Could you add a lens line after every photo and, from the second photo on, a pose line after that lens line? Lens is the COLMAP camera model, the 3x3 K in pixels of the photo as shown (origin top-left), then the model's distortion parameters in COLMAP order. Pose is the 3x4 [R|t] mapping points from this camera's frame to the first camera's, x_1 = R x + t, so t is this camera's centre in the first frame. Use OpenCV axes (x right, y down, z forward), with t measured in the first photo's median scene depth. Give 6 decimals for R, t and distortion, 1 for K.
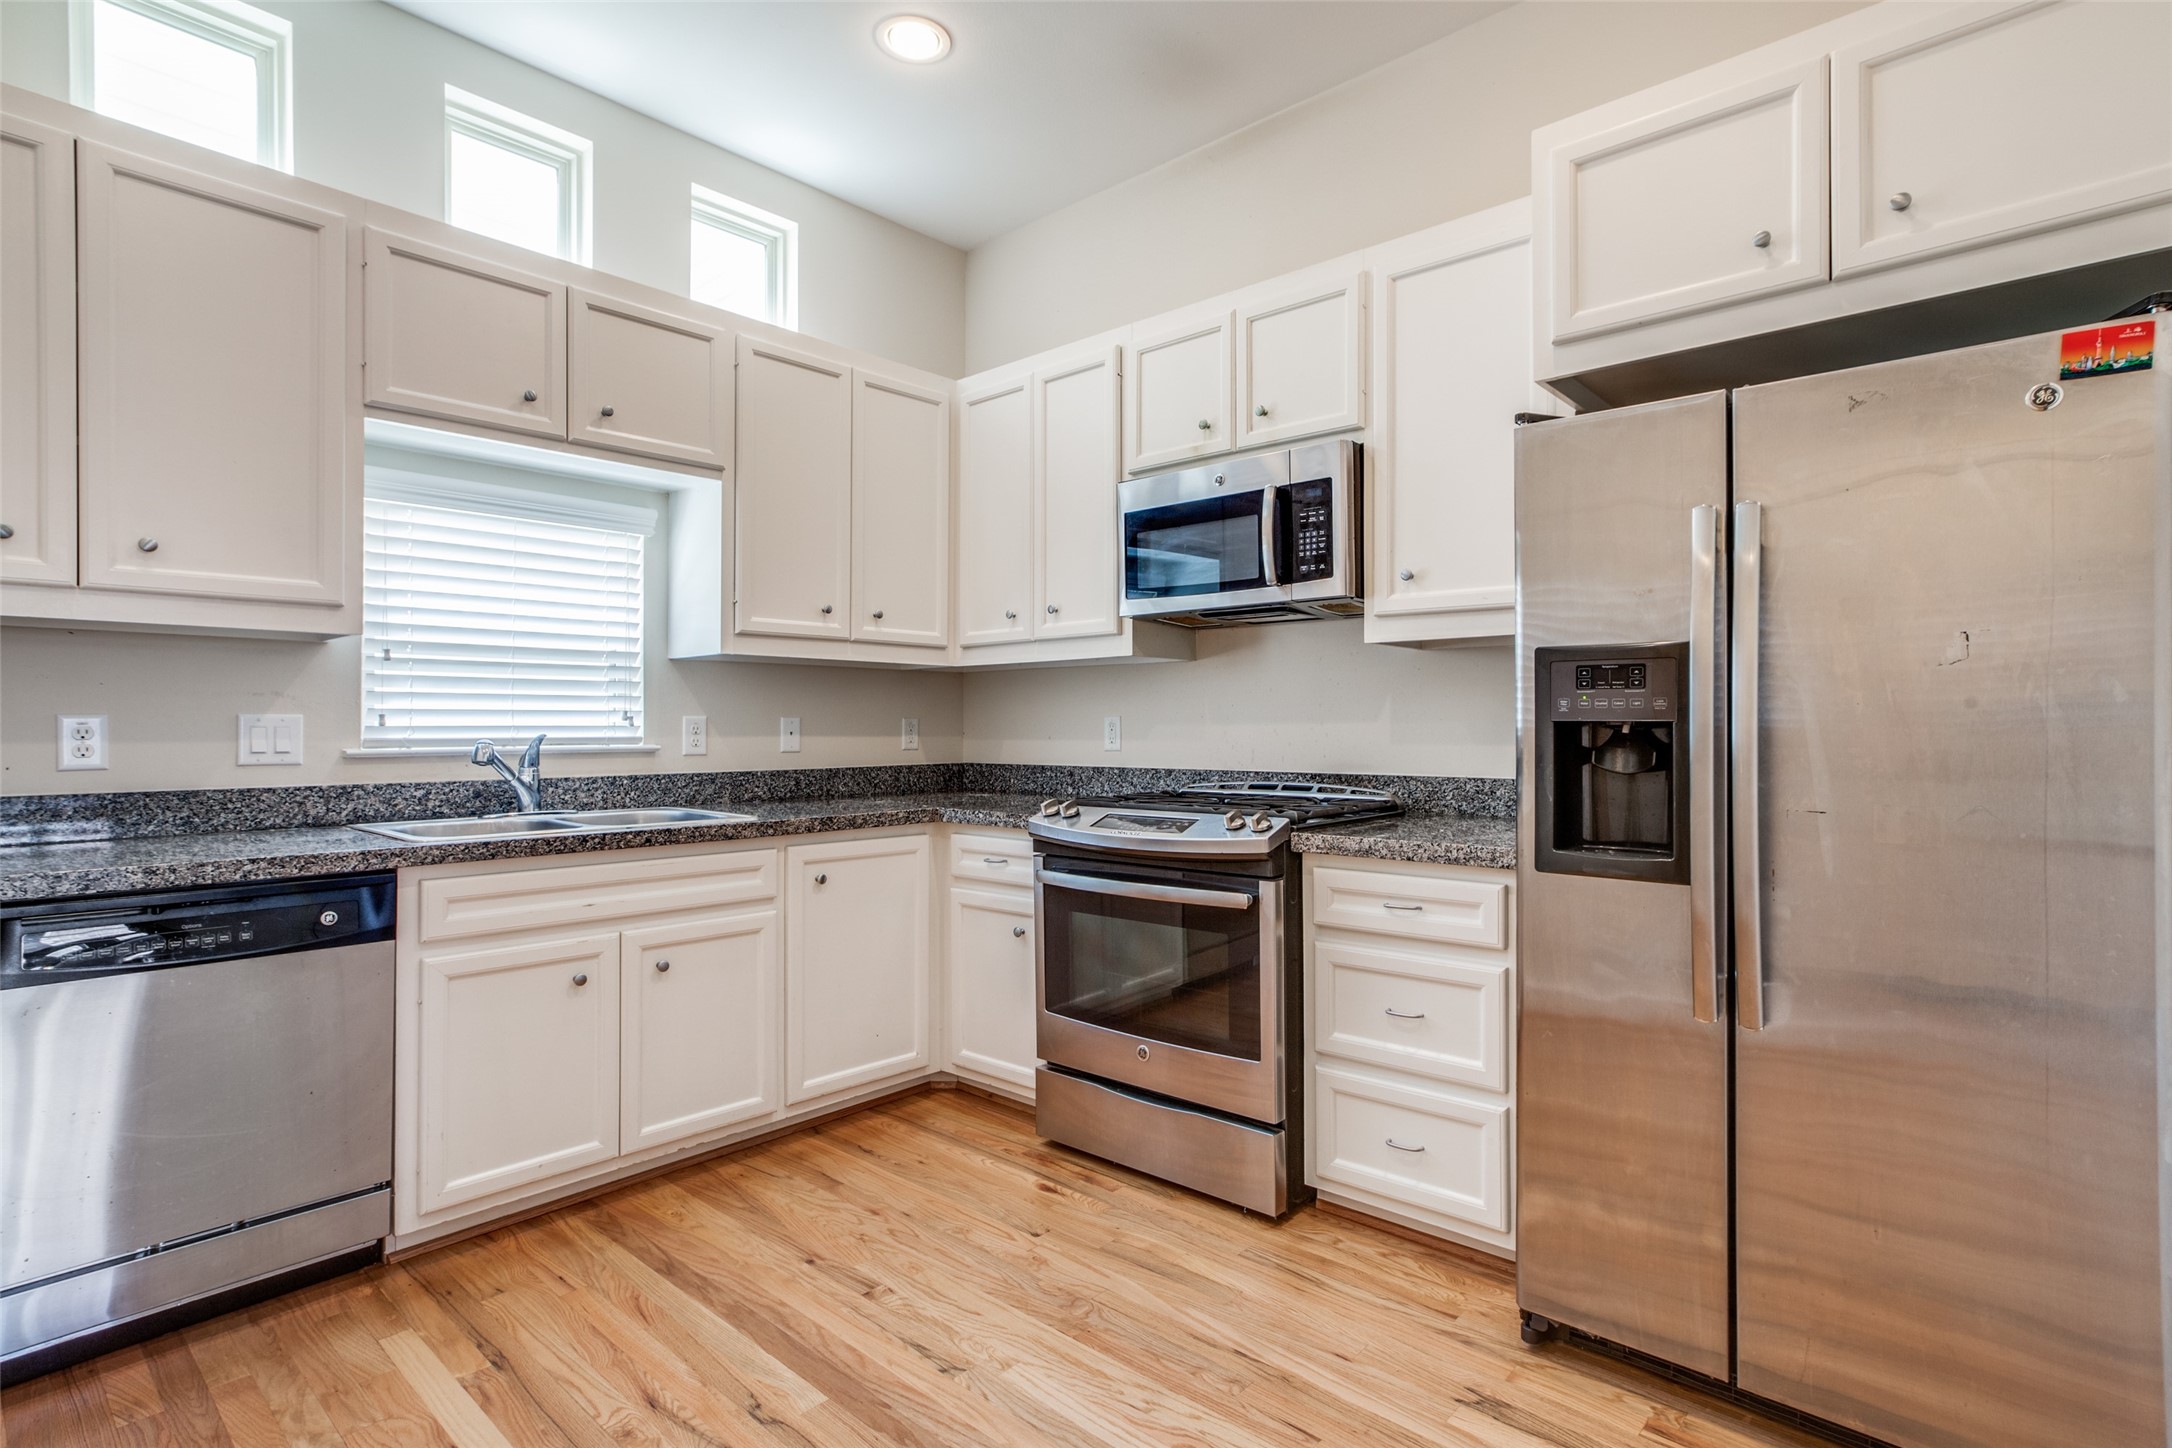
lens RADIAL K [[1092.0, 0, 1168.1], [0, 1092.0, 718.6], [0, 0, 1]] dist [-0.030462, 0.033082]
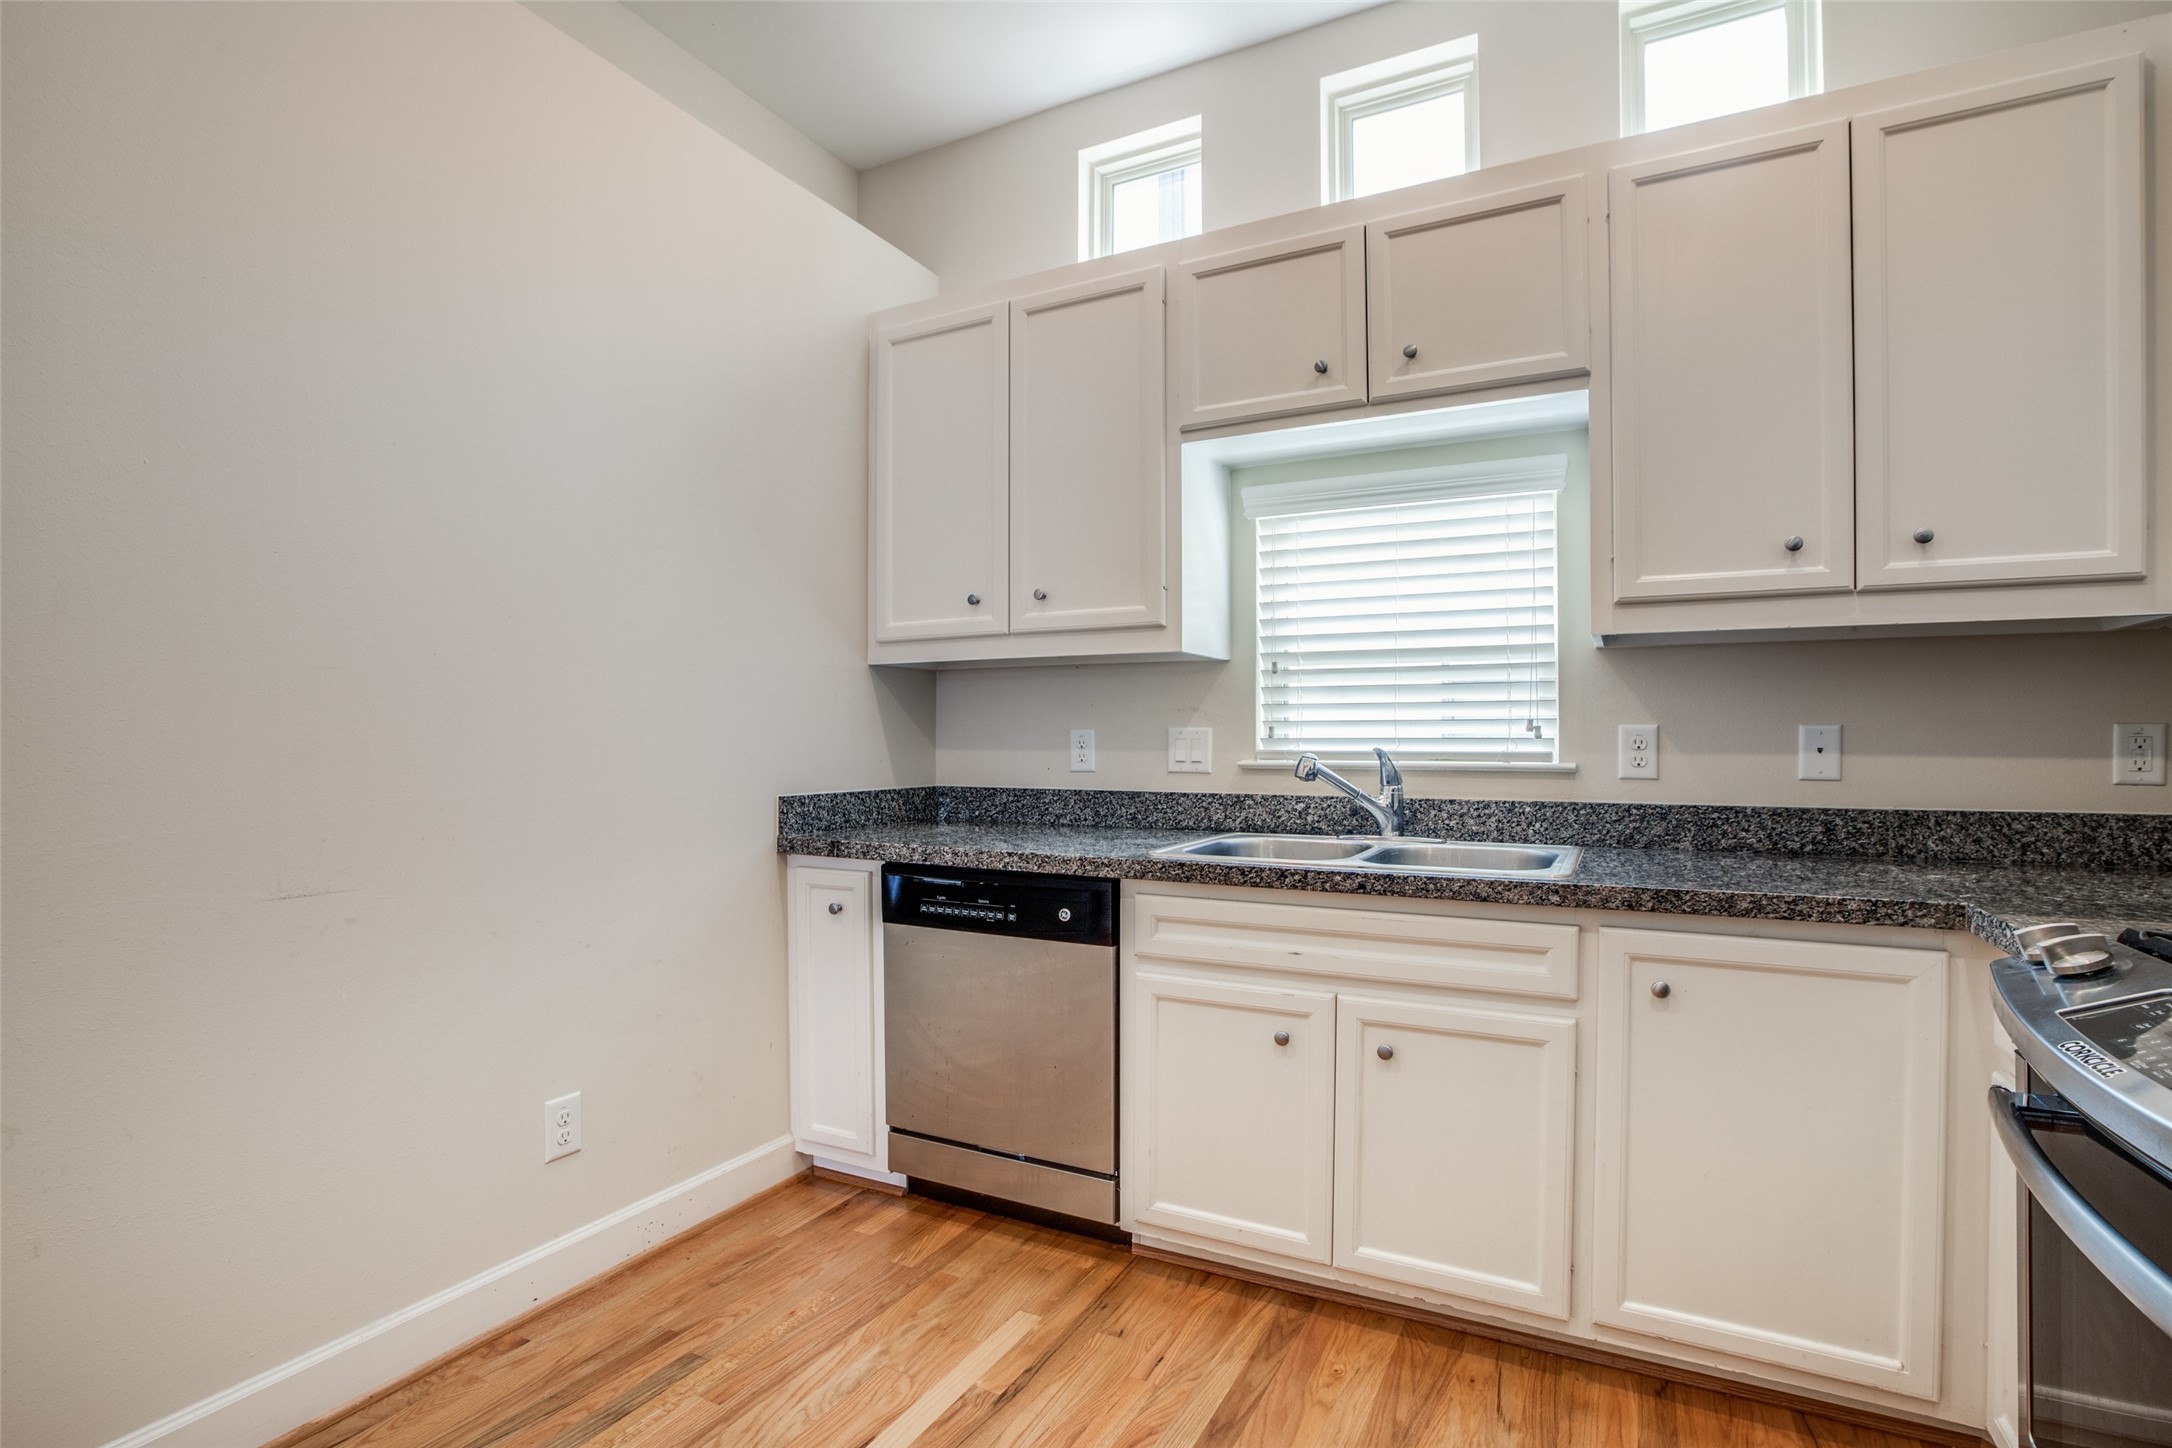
lens RADIAL K [[1044.6, 0, 1035.6], [0, 1044.6, 740.0], [0, 0, 1]] dist [-0.065444, 0.028139]
pose [[0.186424, 0.002922, -0.982465, 0.196279], [0.006938, 0.999967, 0.004290, 0.002761], [0.982445, -0.007616, 0.186398, 0.602500]]
